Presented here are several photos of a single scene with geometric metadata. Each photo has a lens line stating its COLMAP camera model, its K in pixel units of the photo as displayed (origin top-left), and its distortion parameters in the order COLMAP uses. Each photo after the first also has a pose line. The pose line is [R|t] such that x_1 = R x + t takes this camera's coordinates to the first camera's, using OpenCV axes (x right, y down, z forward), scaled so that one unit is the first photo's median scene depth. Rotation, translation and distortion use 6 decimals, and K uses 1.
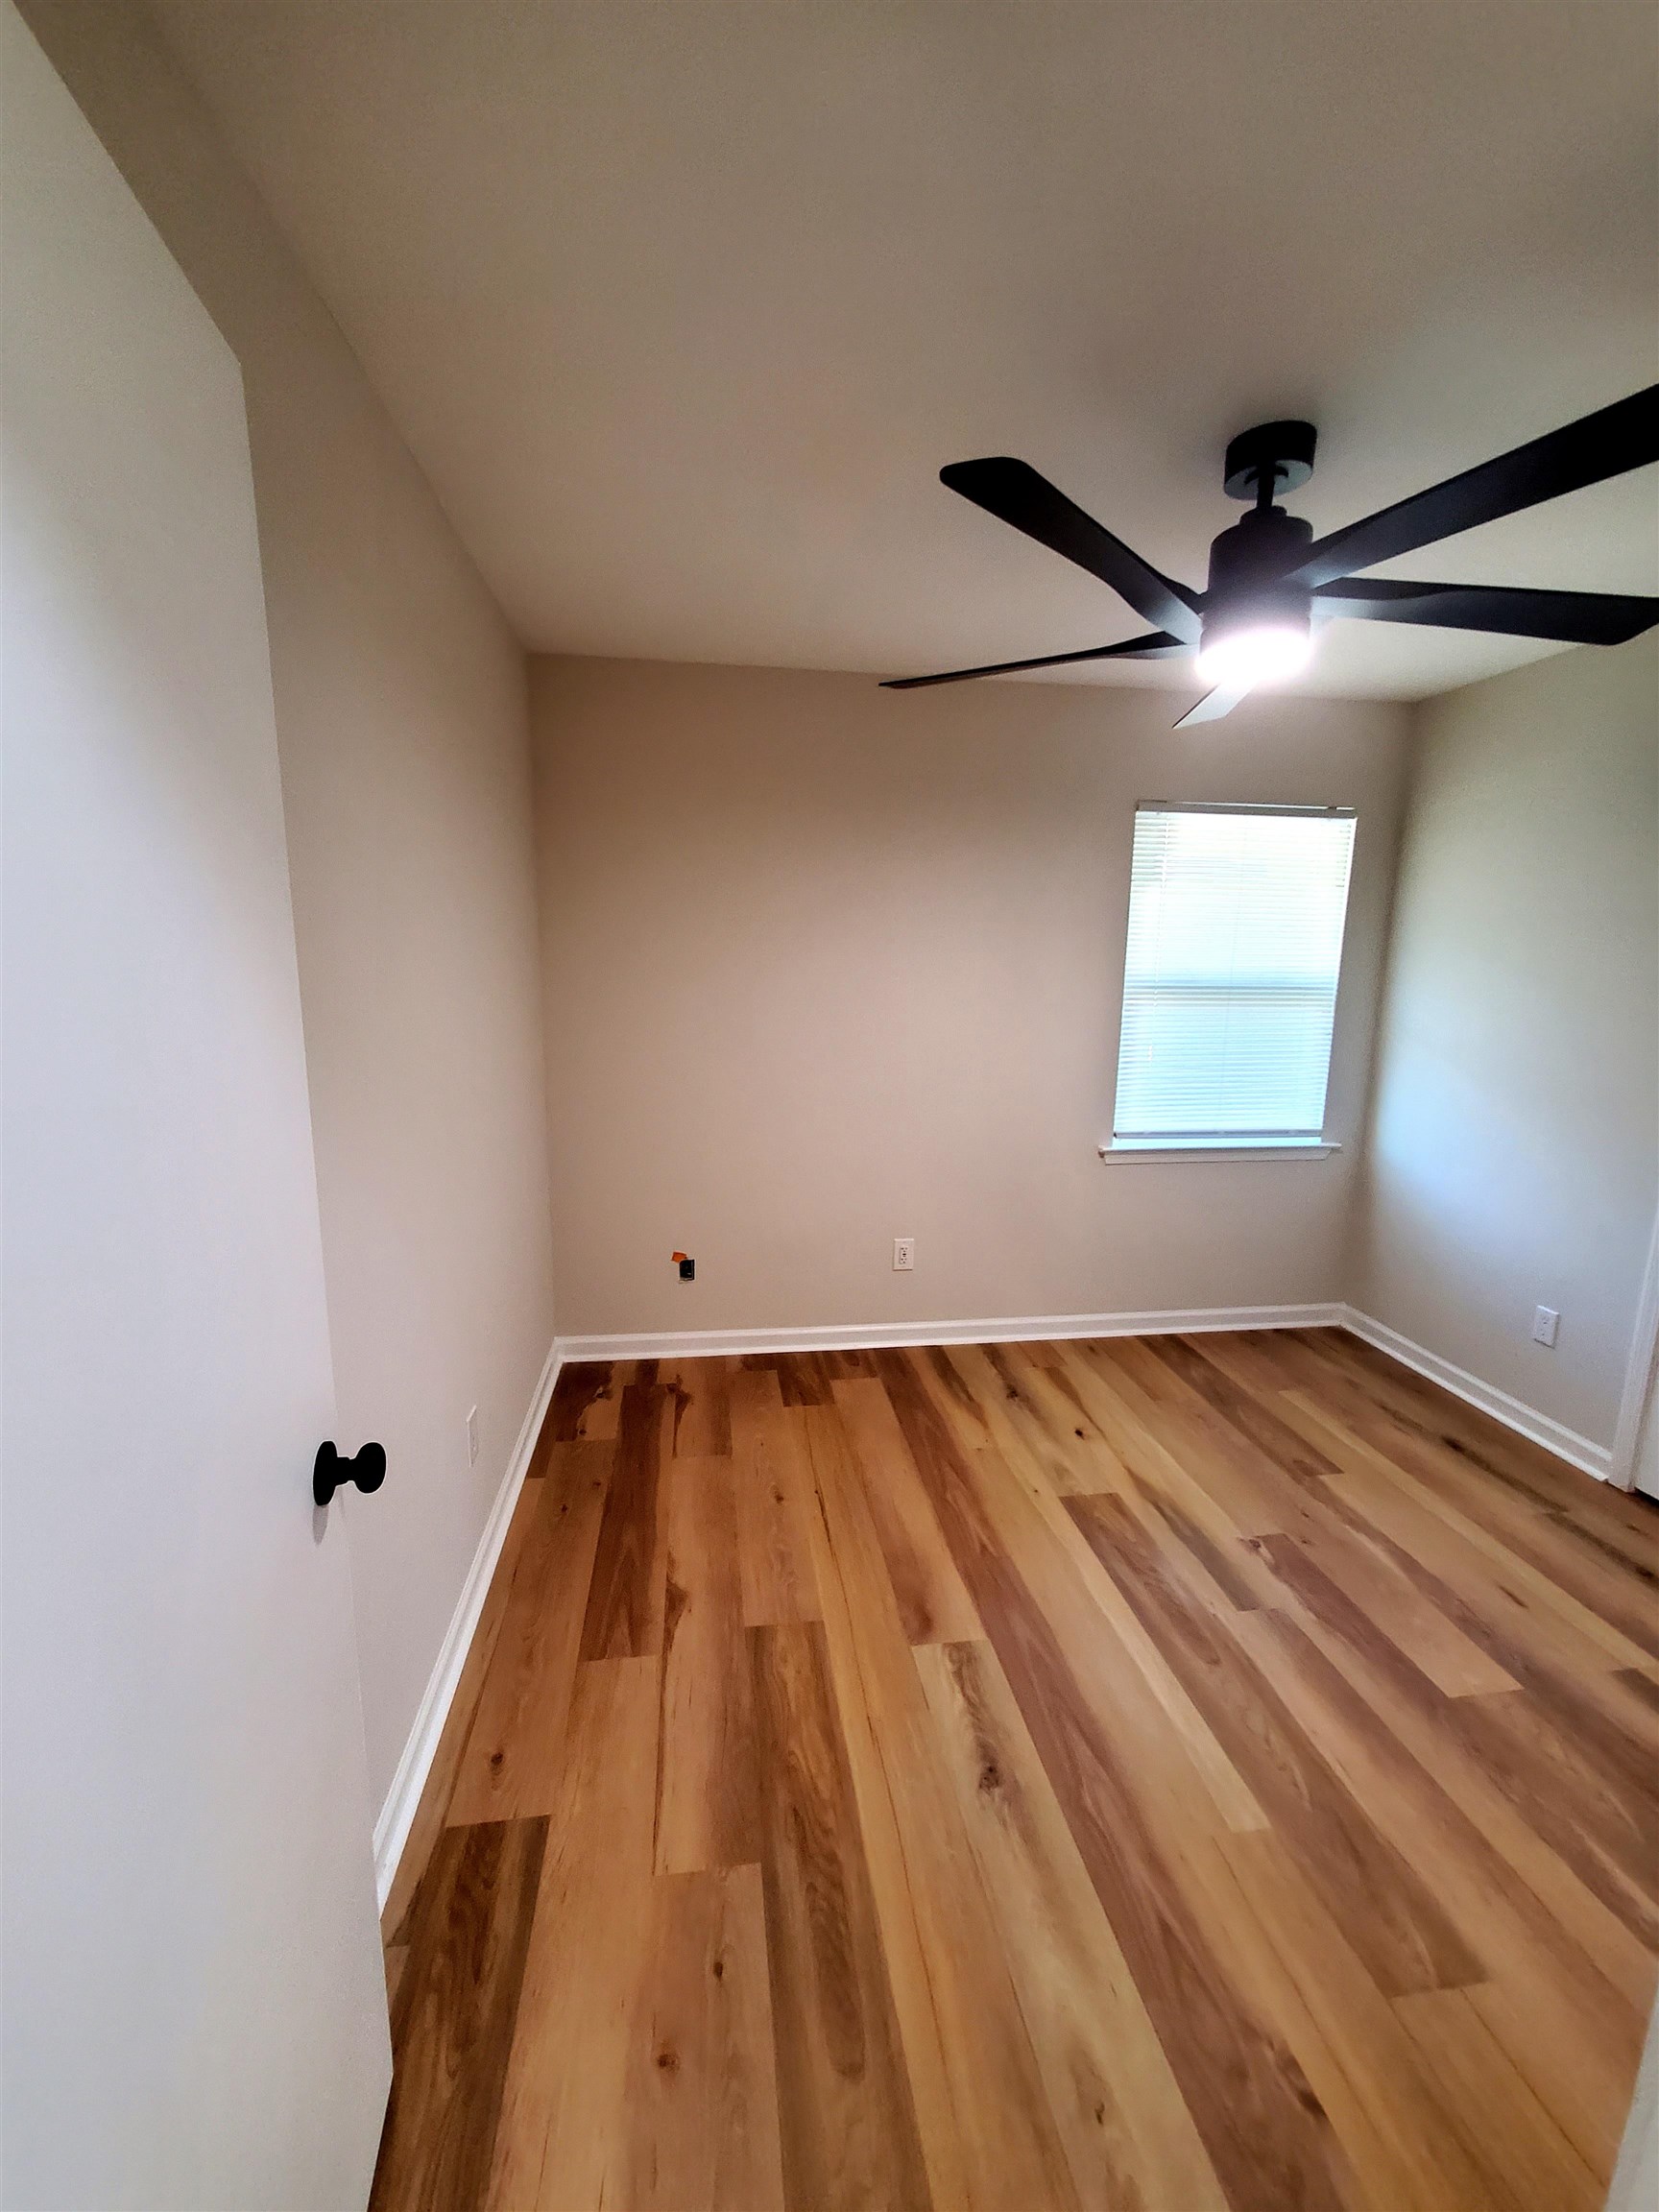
lens RADIAL K [[882.3, 0, 827.4], [0, 882.3, 1100.5], [0, 0, 1]] dist [0.000477, -0.000470]
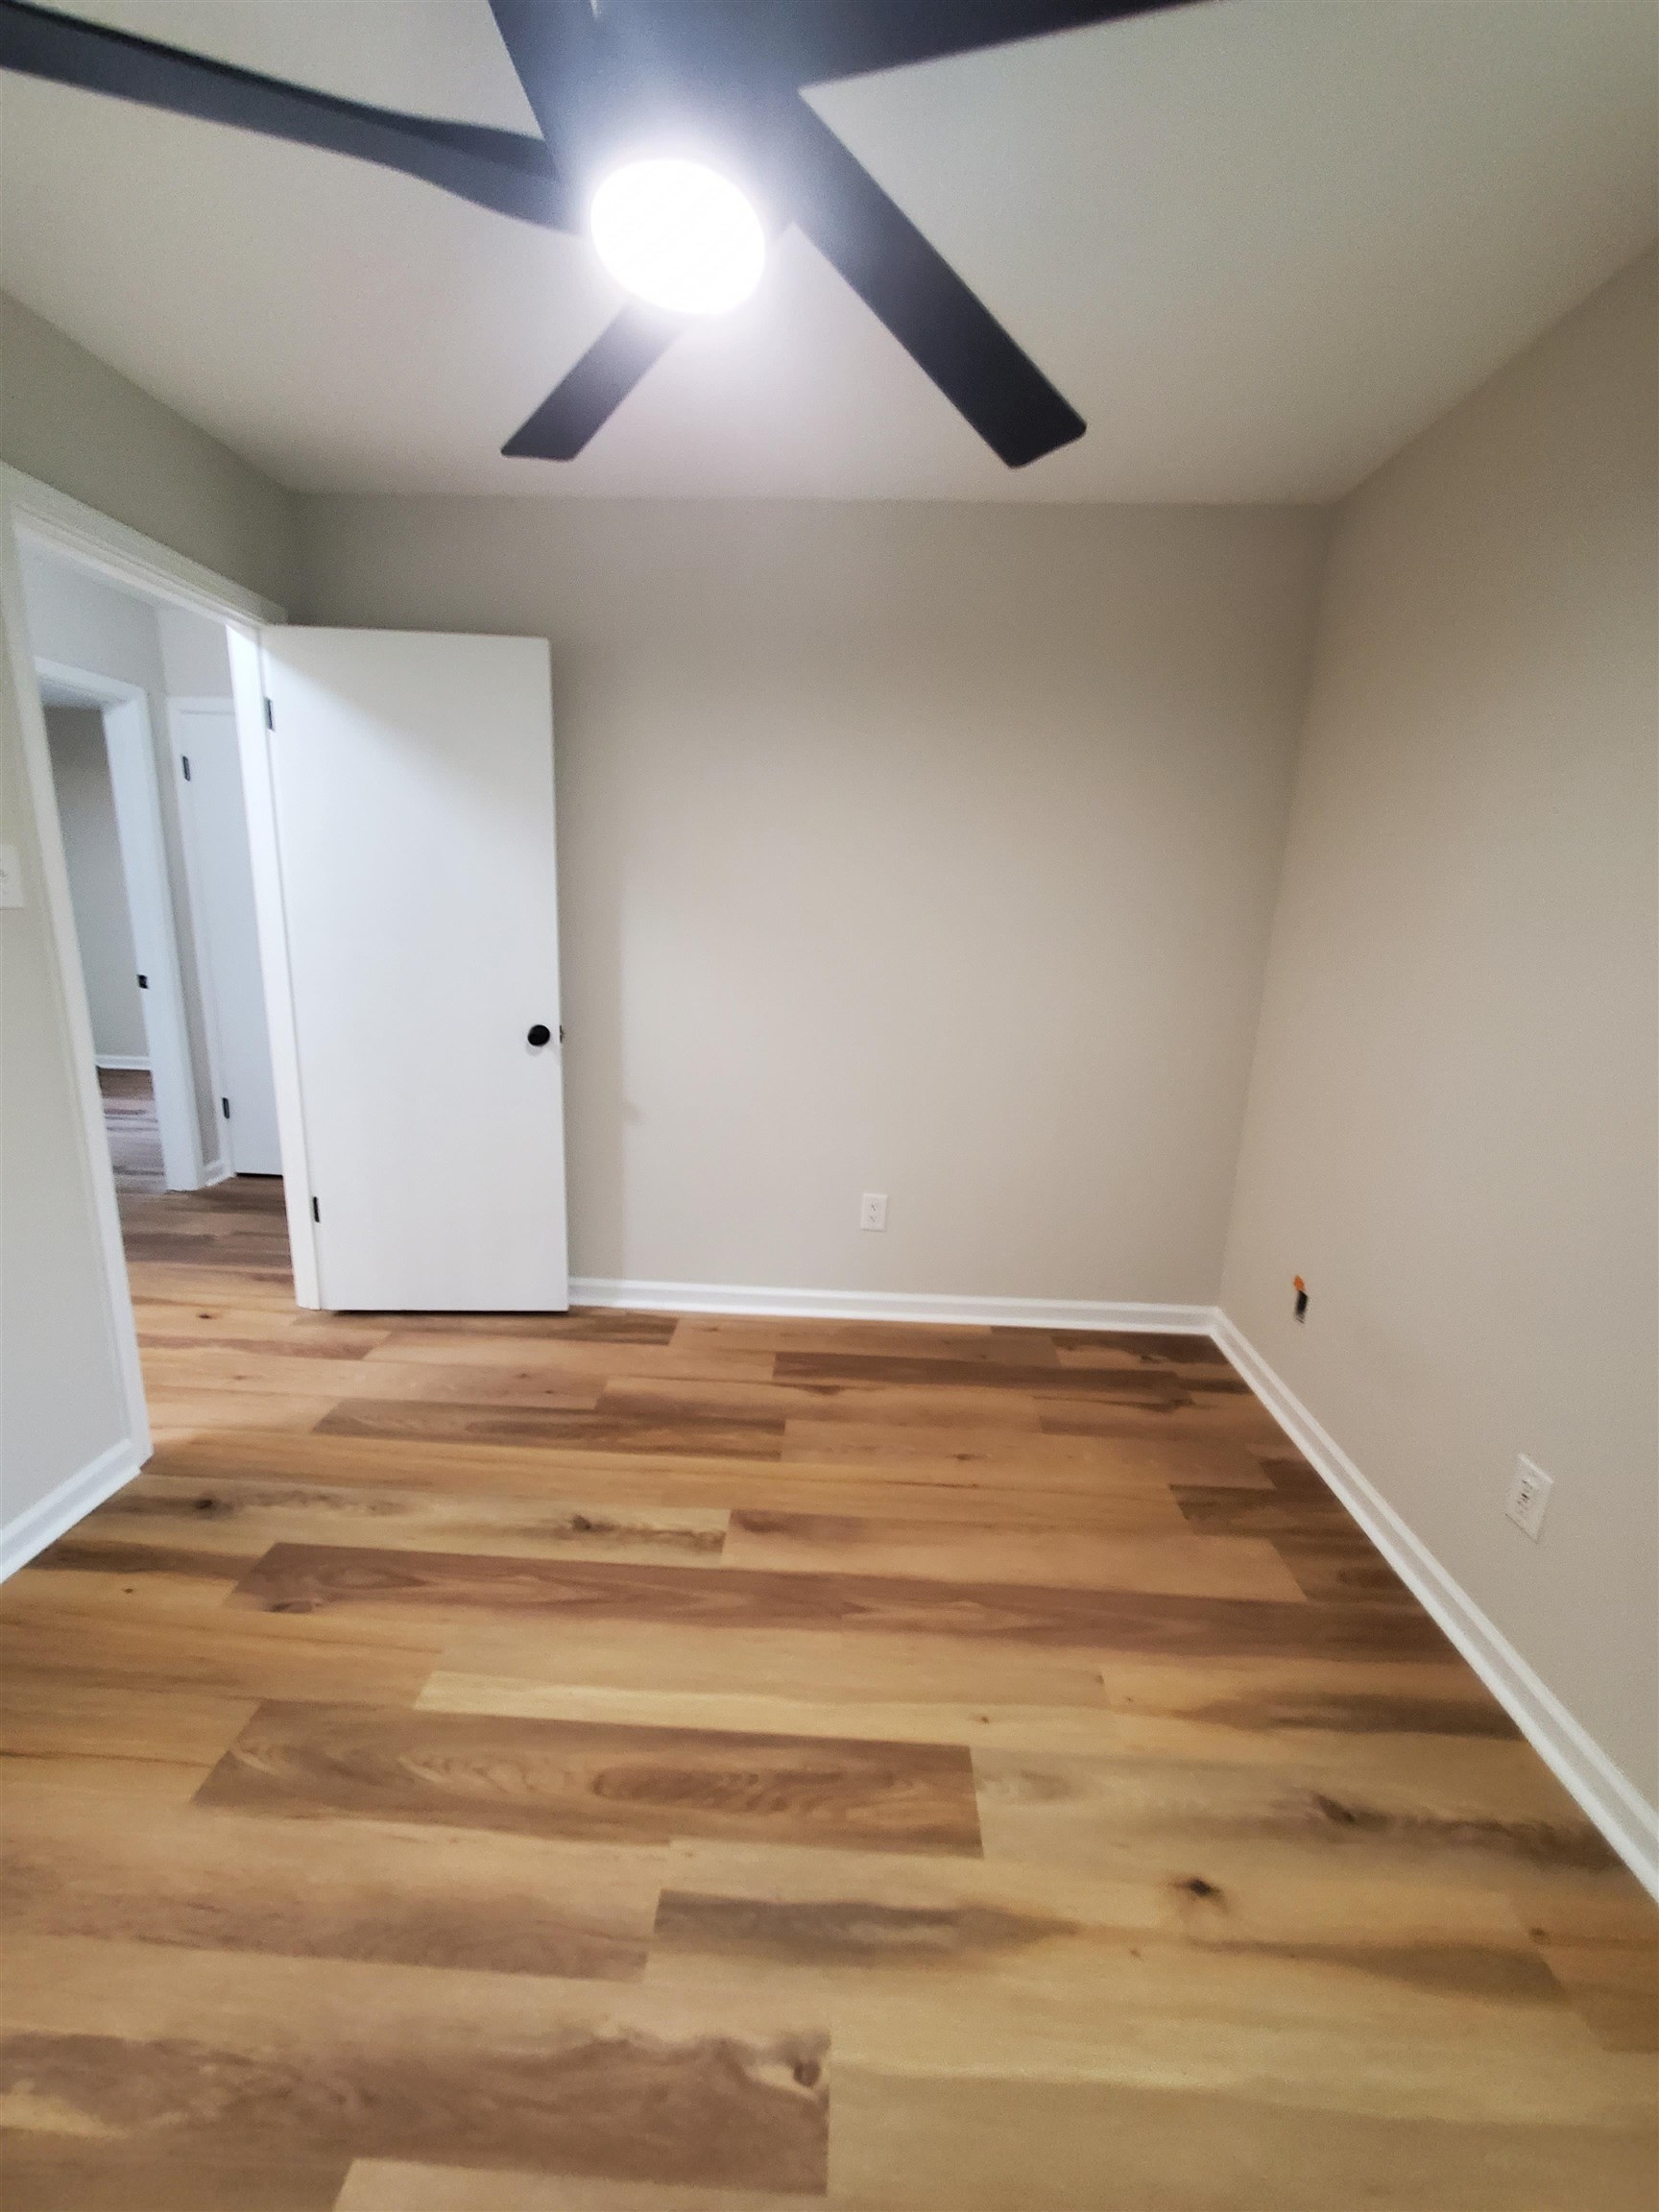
lens RADIAL K [[878.1, 0, 810.4], [0, 878.1, 1097.2], [0, 0, 1]] dist [-0.001081, -0.000606]
pose [[-0.190362, 0.202658, -0.960569, 1.010295], [-0.198474, 0.950311, 0.239827, -0.117218], [0.961442, 0.236302, -0.140681, 1.162181]]
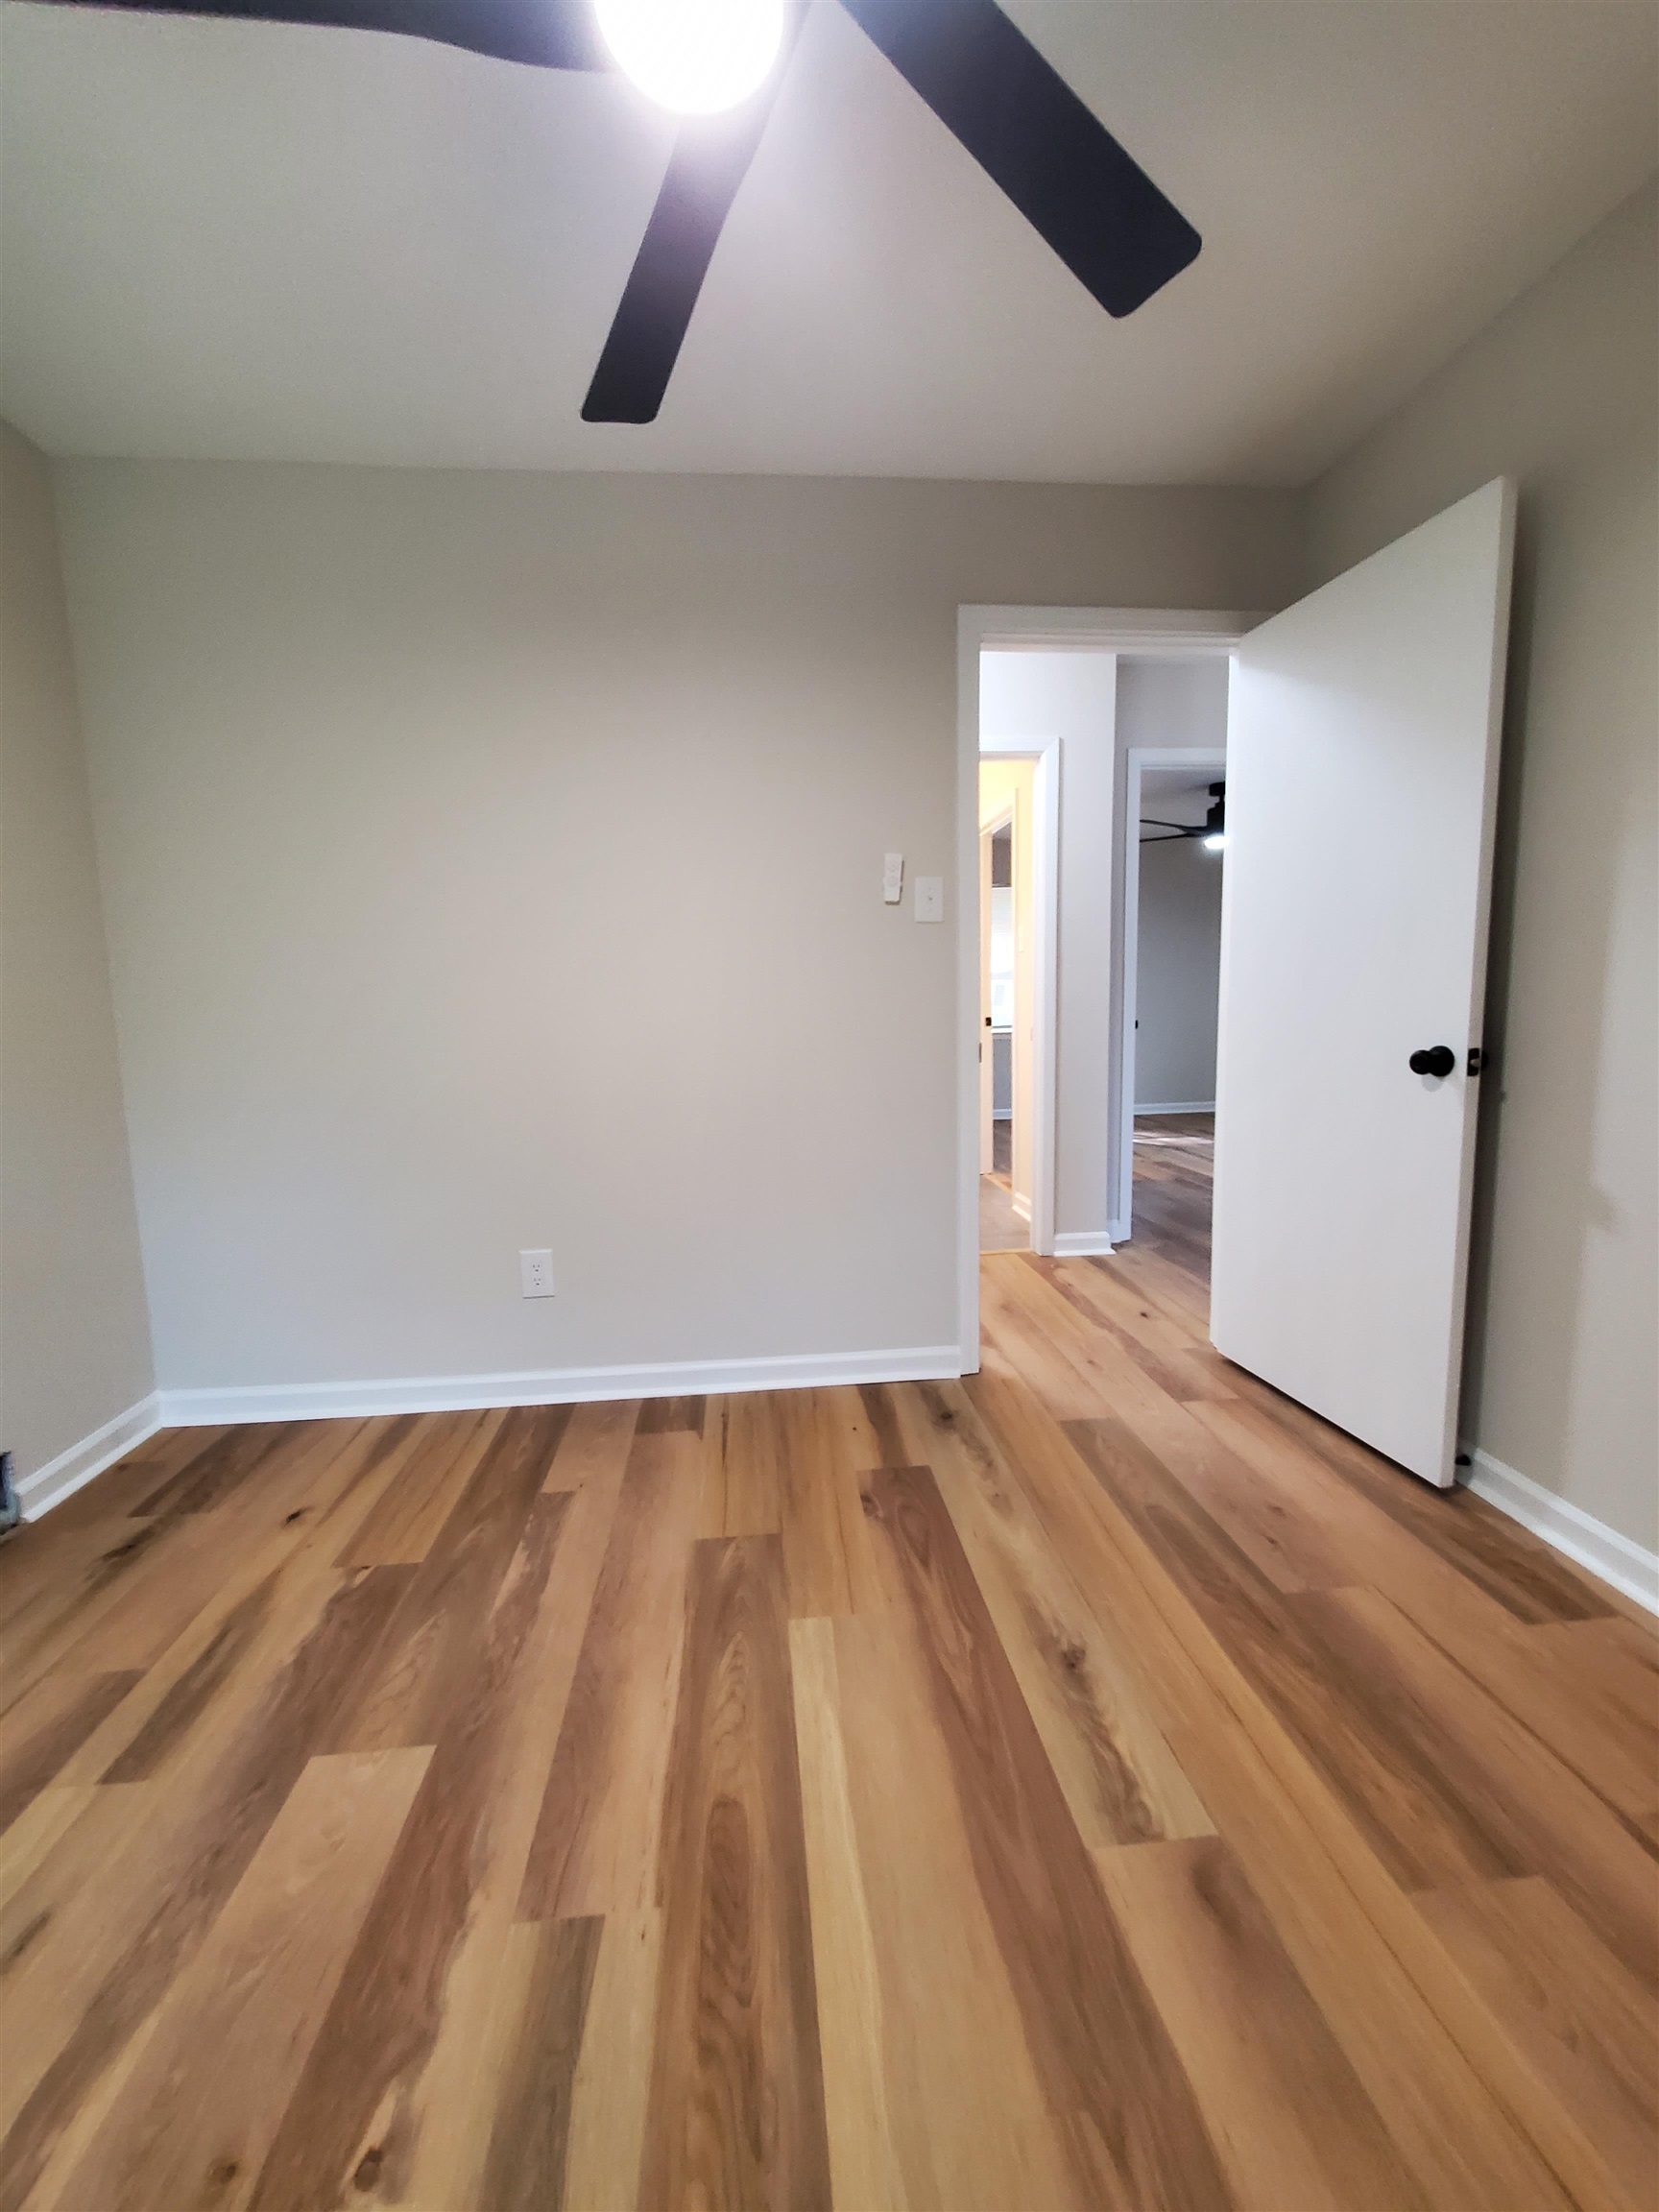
lens RADIAL K [[882.3, 0, 827.4], [0, 882.3, 1100.5], [0, 0, 1]] dist [0.000477, -0.000470]
pose [[-0.998810, 0.001953, 0.048724, 0.339988], [0.015645, 0.959207, 0.282273, -0.029319], [-0.046185, 0.282699, -0.958096, 1.495259]]
